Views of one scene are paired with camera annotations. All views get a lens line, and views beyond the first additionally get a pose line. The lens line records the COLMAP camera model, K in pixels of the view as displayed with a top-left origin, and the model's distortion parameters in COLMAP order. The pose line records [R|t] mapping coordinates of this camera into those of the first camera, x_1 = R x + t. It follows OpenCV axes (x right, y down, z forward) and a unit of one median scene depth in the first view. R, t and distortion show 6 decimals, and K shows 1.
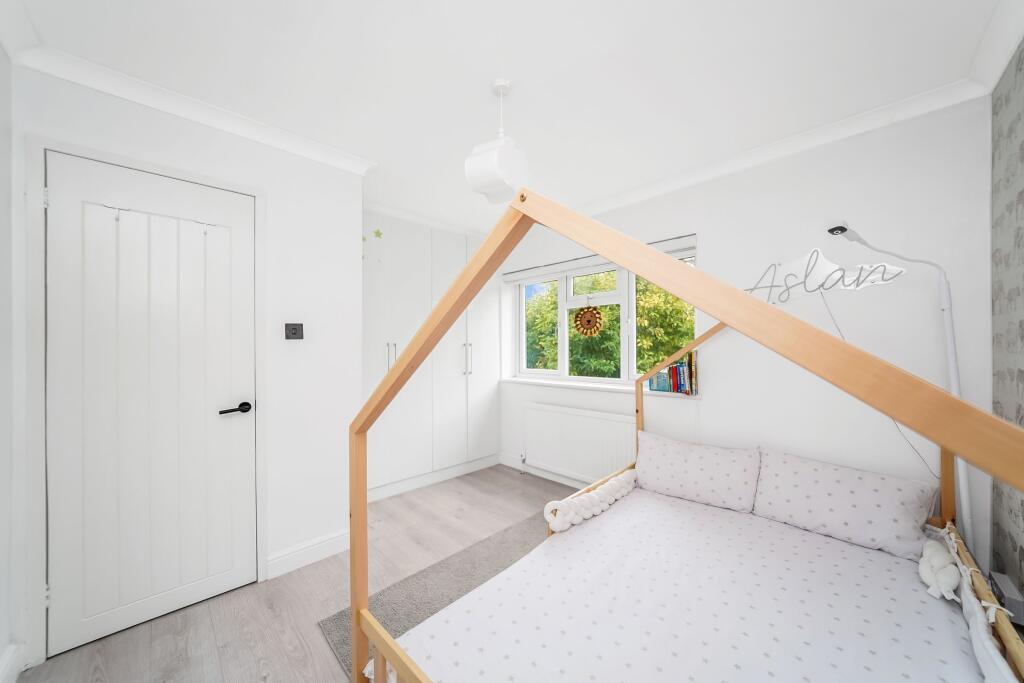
lens RADIAL K [[354.2, 0, 490.7], [0, 354.2, 346.3], [0, 0, 1]] dist [0.000317, 0.000014]
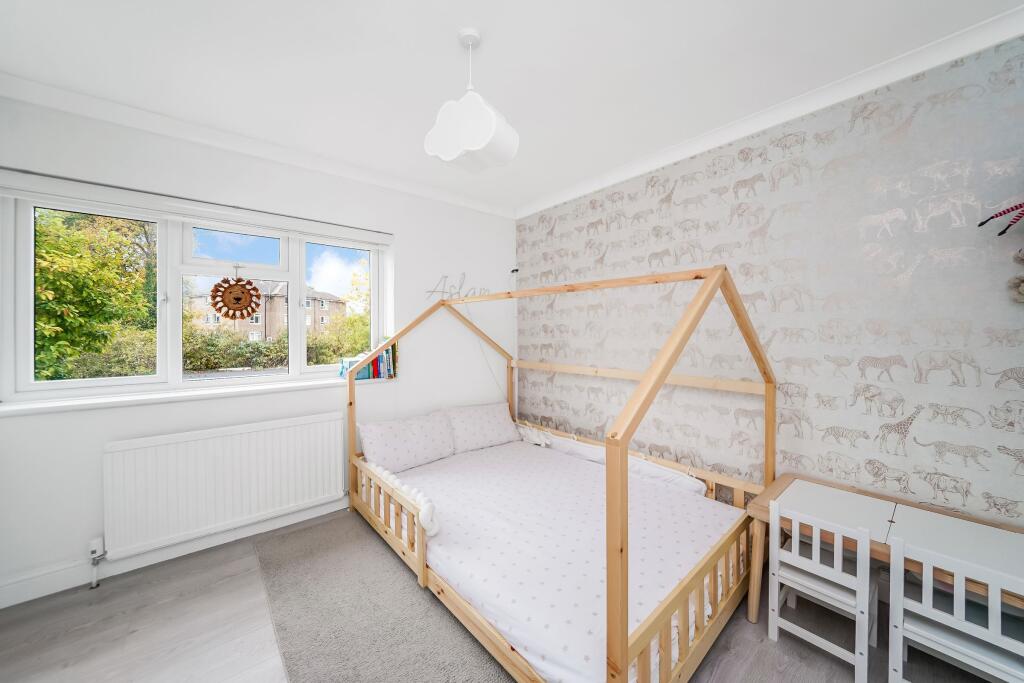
lens RADIAL K [[369.1, 0, 508.4], [0, 369.1, 335.0], [0, 0, 1]] dist [-0.000606, -0.000002]
pose [[0.080754, -0.004761, 0.996723, -0.416774], [-0.002578, 0.999984, 0.004985, -0.003707], [-0.996731, -0.002972, 0.080740, 0.401274]]
